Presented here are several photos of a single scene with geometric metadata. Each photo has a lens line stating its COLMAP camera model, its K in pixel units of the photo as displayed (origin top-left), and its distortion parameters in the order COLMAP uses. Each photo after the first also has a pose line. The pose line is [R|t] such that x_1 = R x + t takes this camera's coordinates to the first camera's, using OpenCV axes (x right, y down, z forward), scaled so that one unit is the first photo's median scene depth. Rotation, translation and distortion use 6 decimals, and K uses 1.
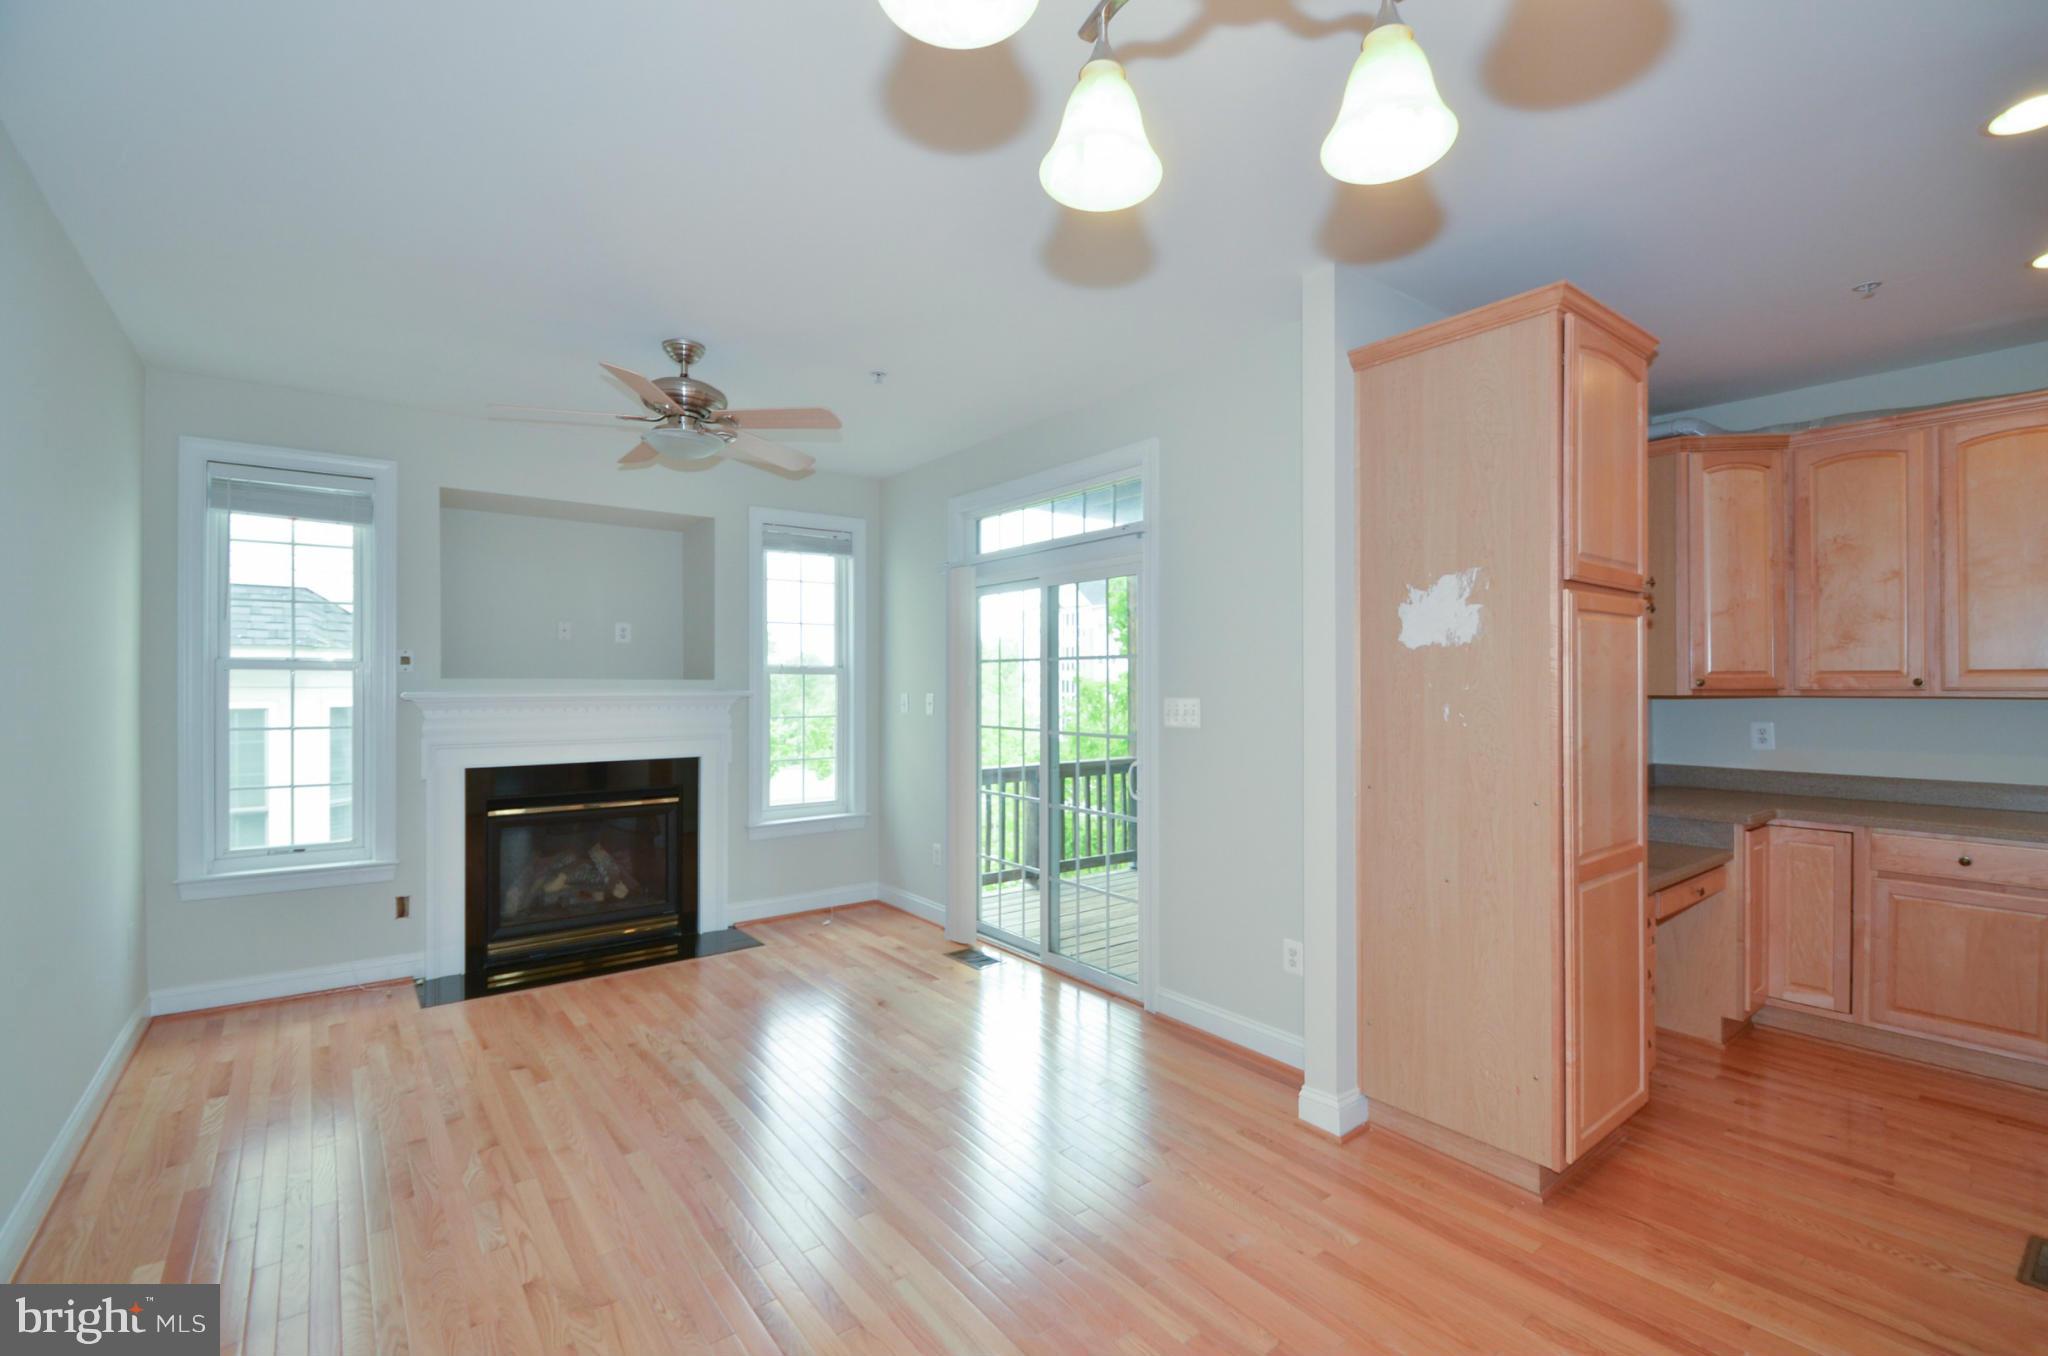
lens RADIAL K [[906.5, 0, 1076.7], [0, 906.5, 679.8], [0, 0, 1]] dist [0.000923, -0.018325]
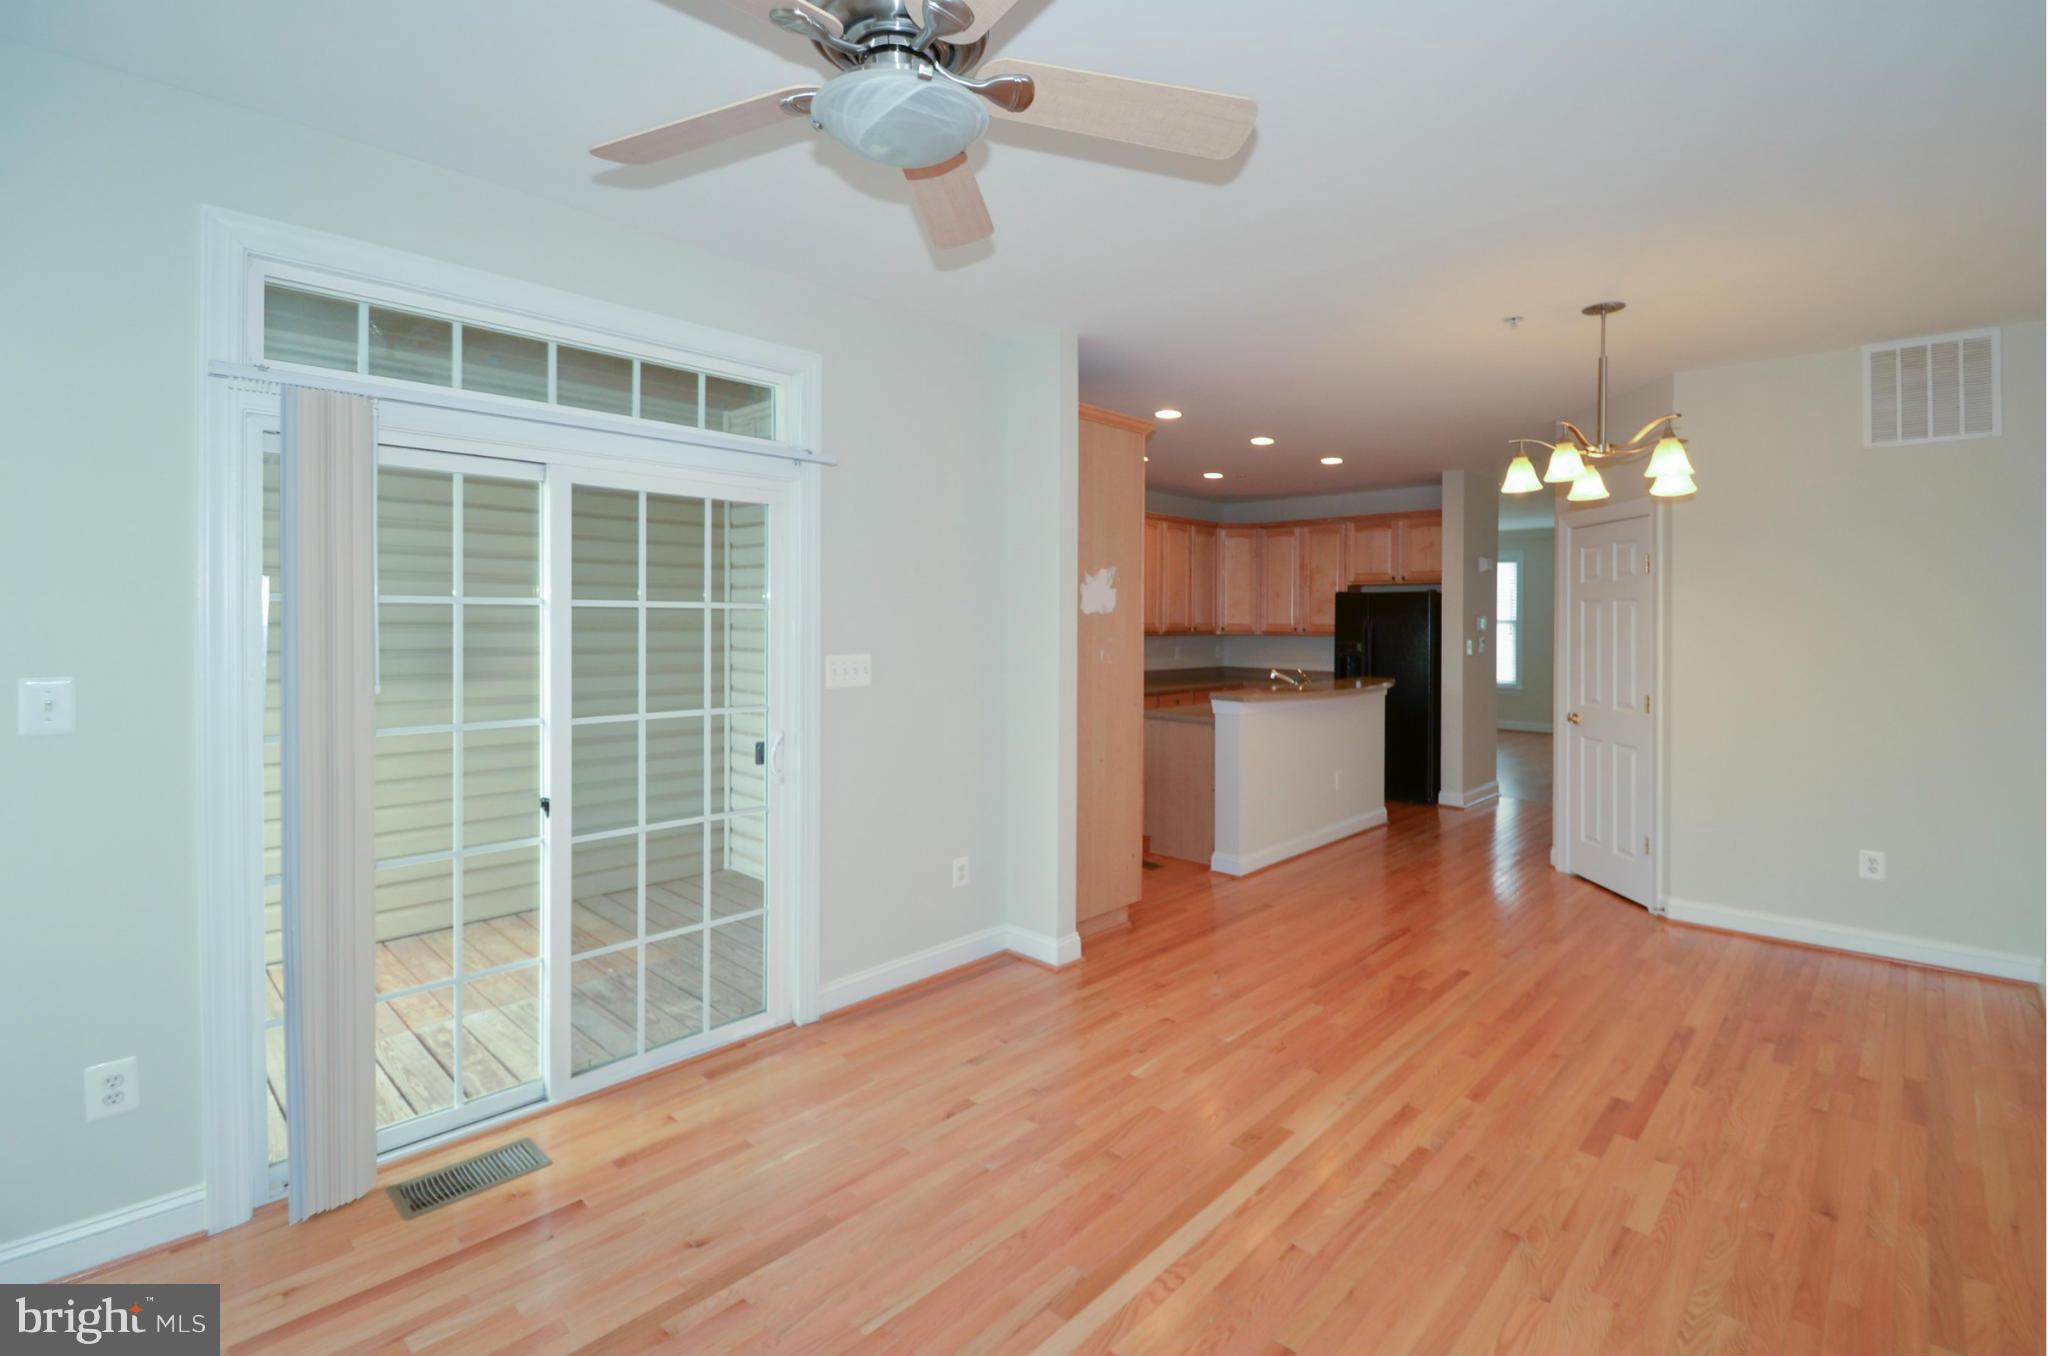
lens RADIAL K [[910.1, 0, 1033.1], [0, 910.1, 662.1], [0, 0, 1]] dist [0.000001, -0.001233]
pose [[-0.106985, -0.046090, 0.993192, -0.724260], [-0.008114, 0.998932, 0.045482, -0.015095], [-0.994227, -0.003193, -0.107245, 0.806612]]
